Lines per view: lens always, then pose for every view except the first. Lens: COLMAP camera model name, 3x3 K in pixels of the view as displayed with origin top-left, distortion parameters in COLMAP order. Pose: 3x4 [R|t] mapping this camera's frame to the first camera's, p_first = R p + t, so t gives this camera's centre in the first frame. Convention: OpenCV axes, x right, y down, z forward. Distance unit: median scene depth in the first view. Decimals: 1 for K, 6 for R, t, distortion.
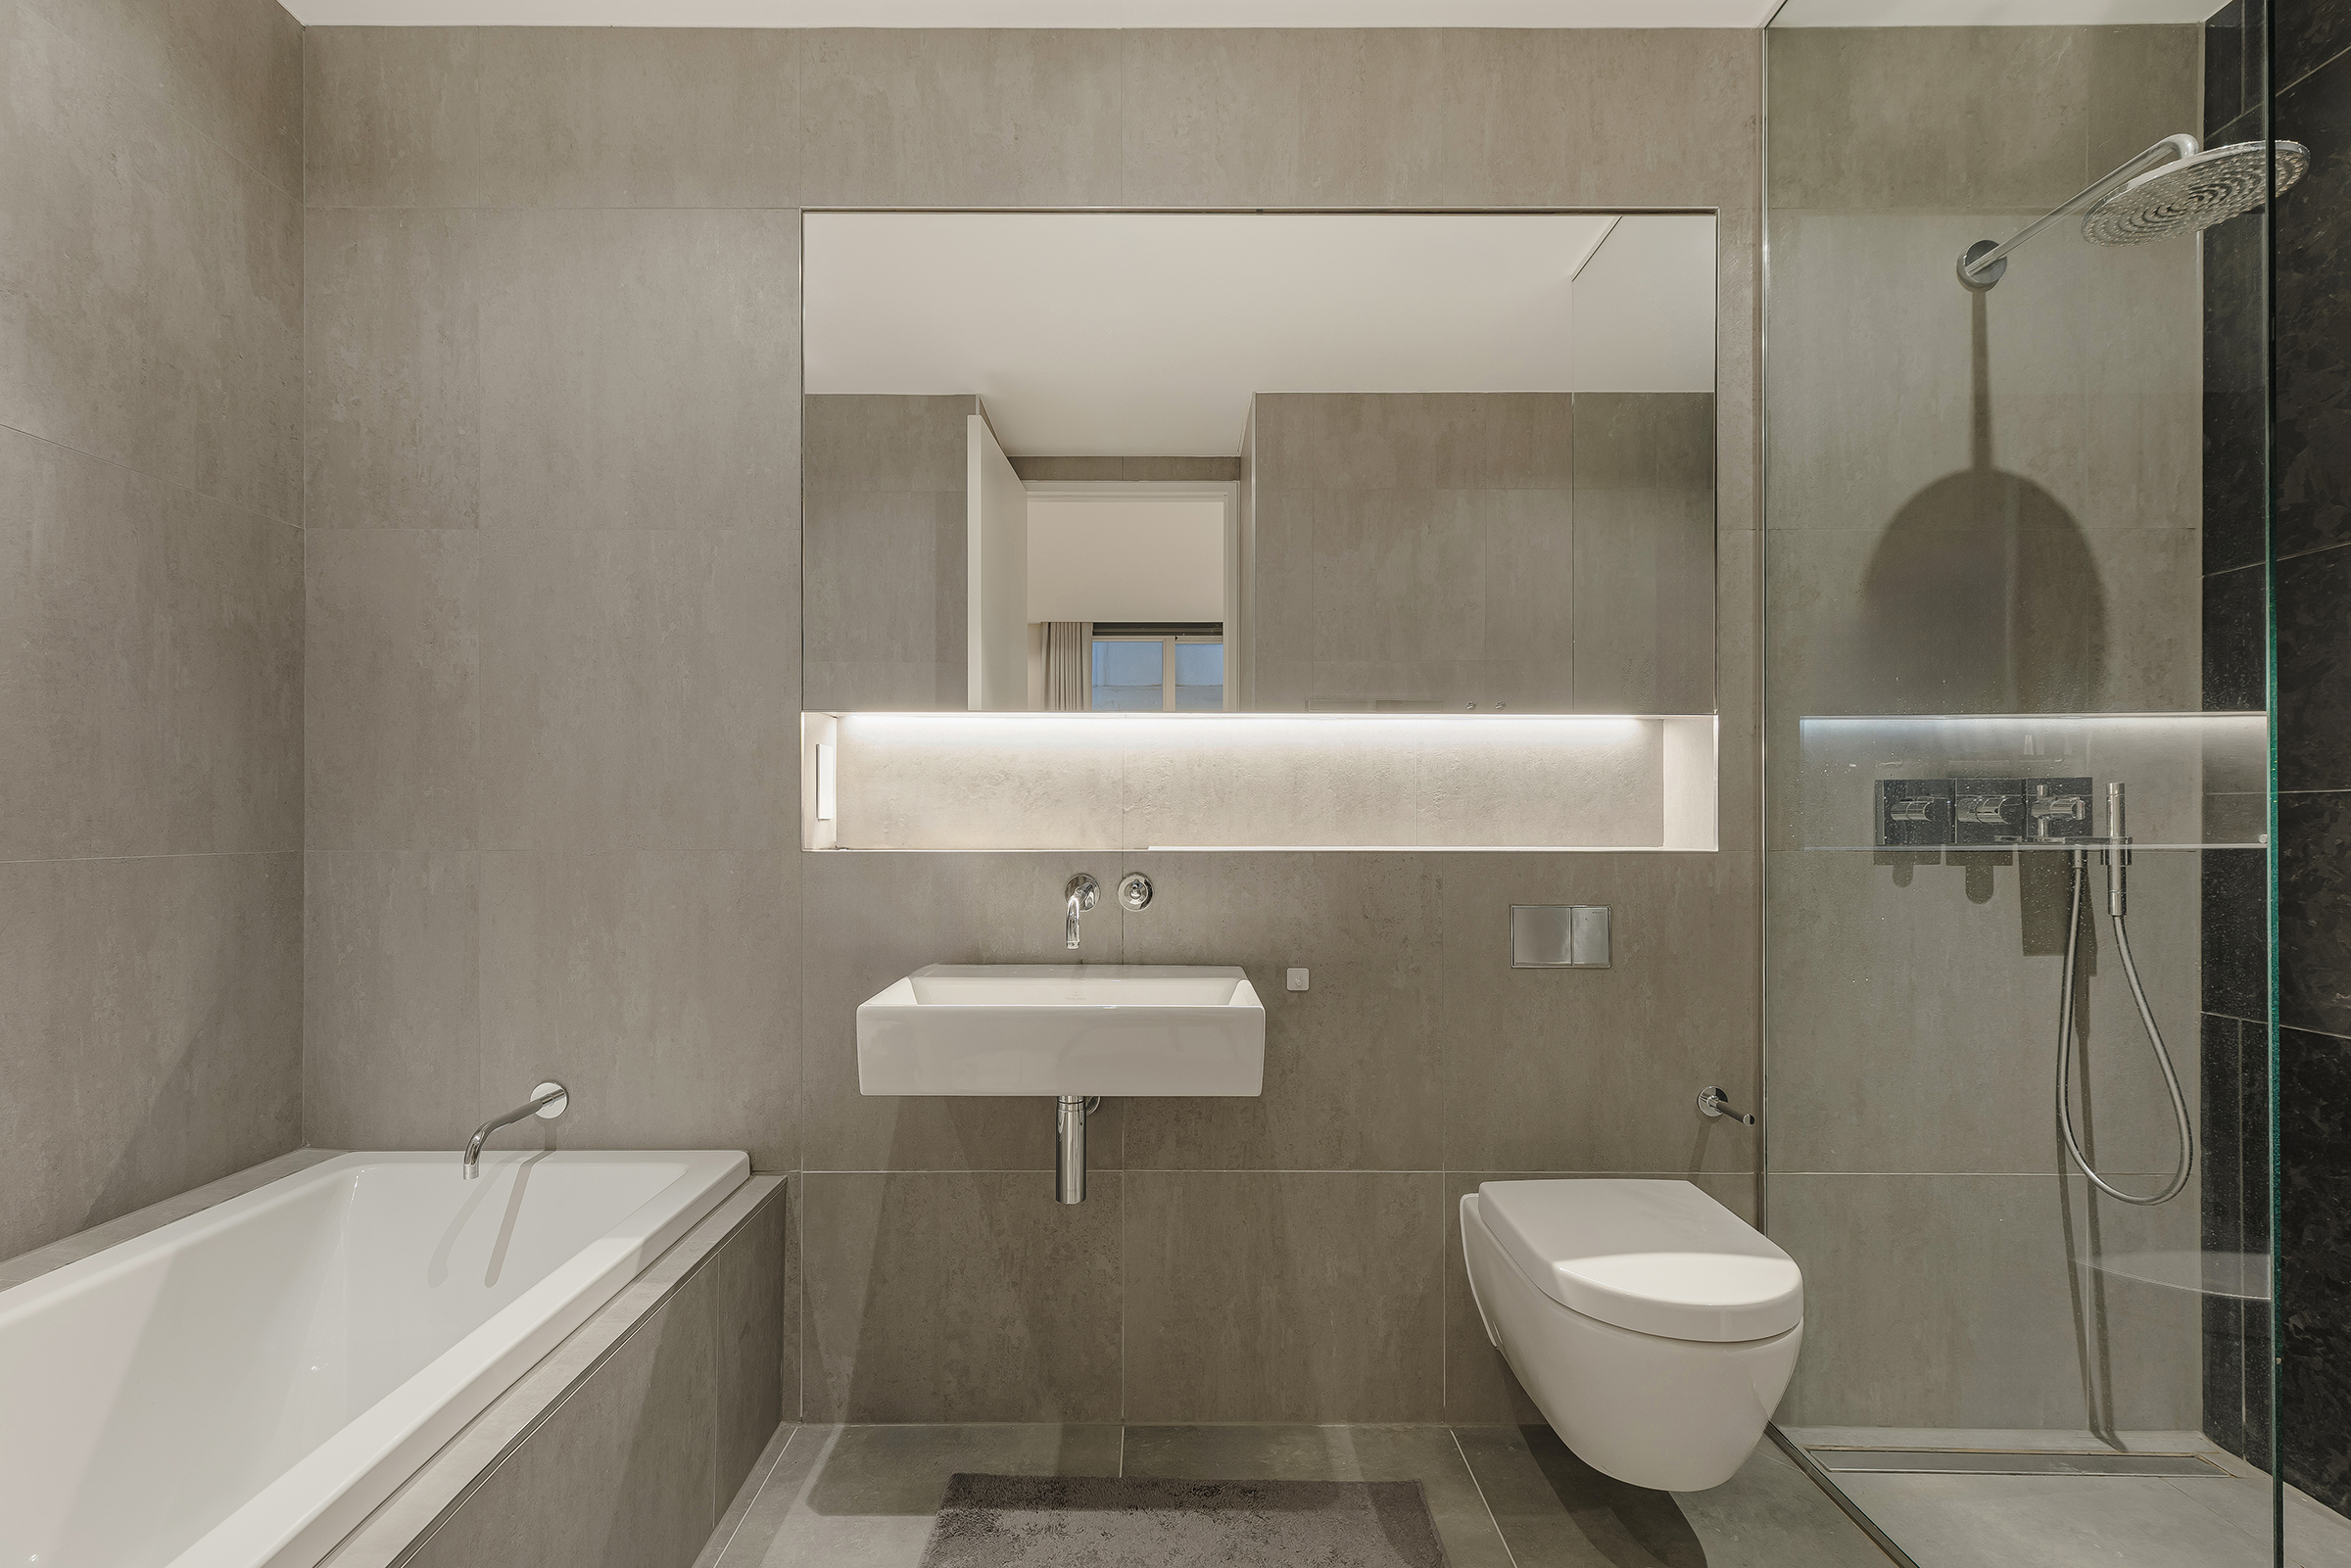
lens RADIAL K [[1089.5, 0, 1167.7], [0, 1089.5, 798.2], [0, 0, 1]] dist [0.002613, 0.004803]
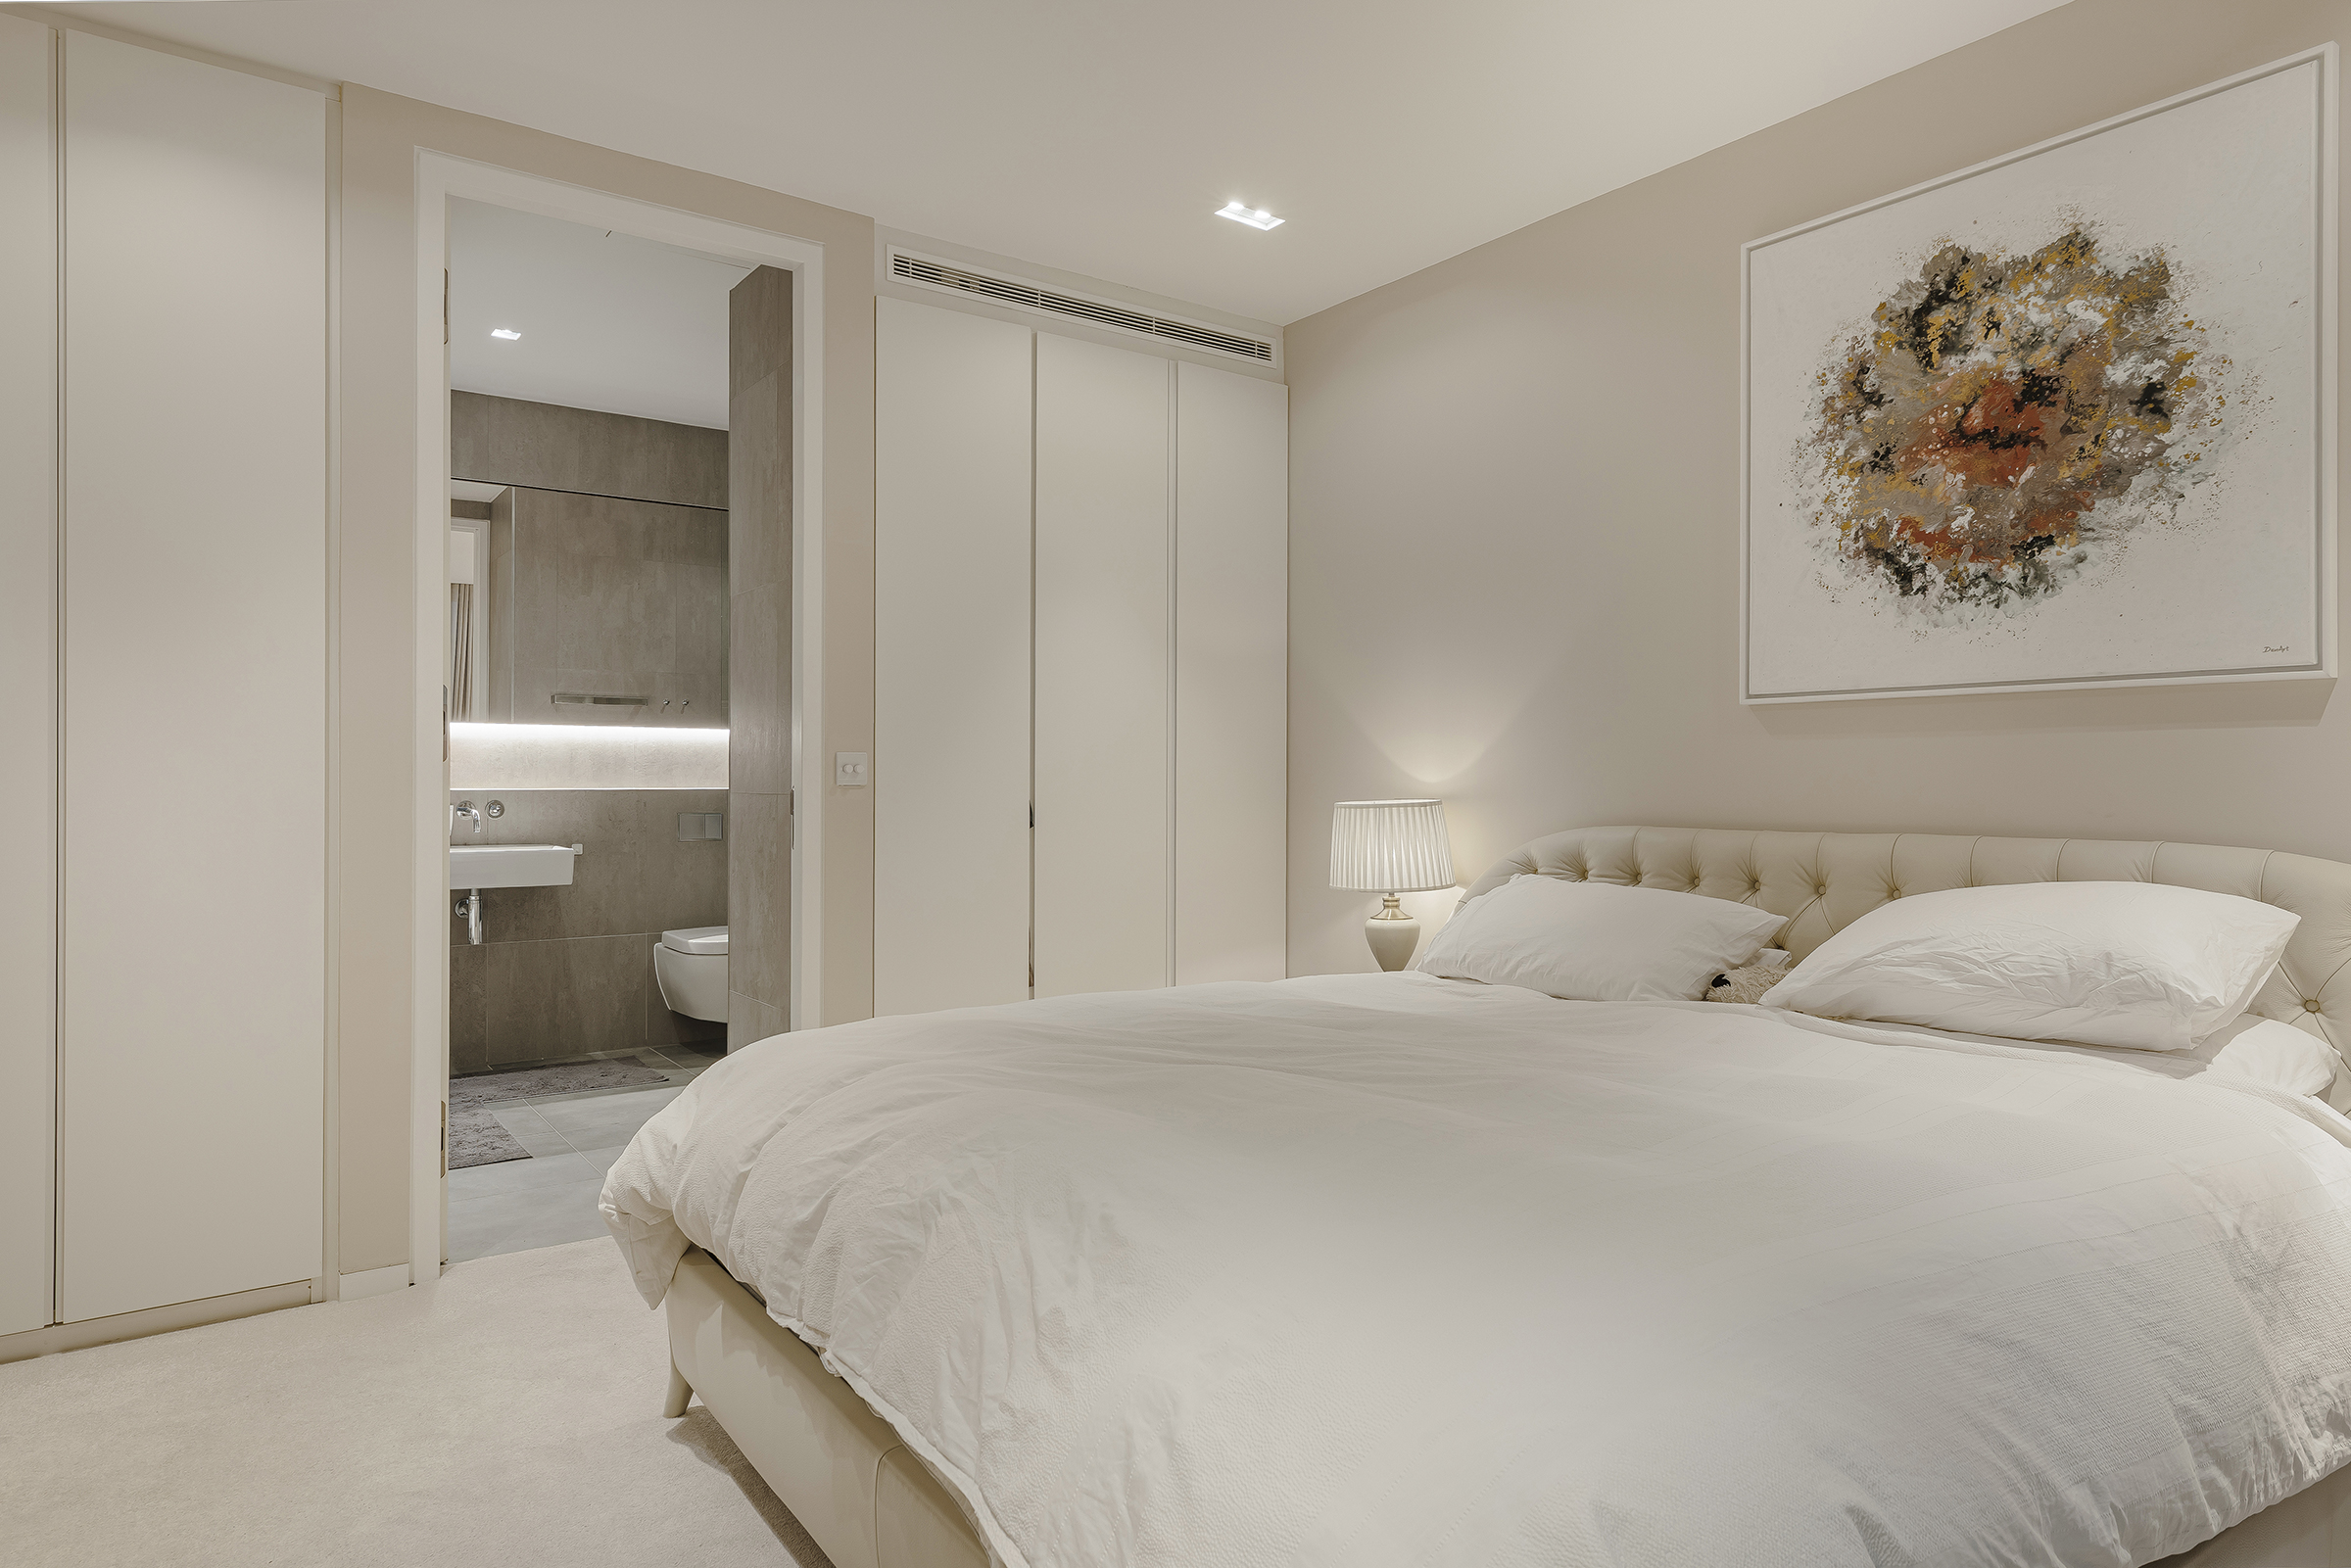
lens RADIAL K [[1385.7, 0, 1171.4], [0, 1385.7, 769.8], [0, 0, 1]] dist [0.005369, 0.002788]
pose [[0.820350, -0.001740, 0.571859, -0.485915], [-0.010847, 0.999768, 0.018603, -0.055433], [-0.571758, -0.021463, 0.820141, -1.924239]]
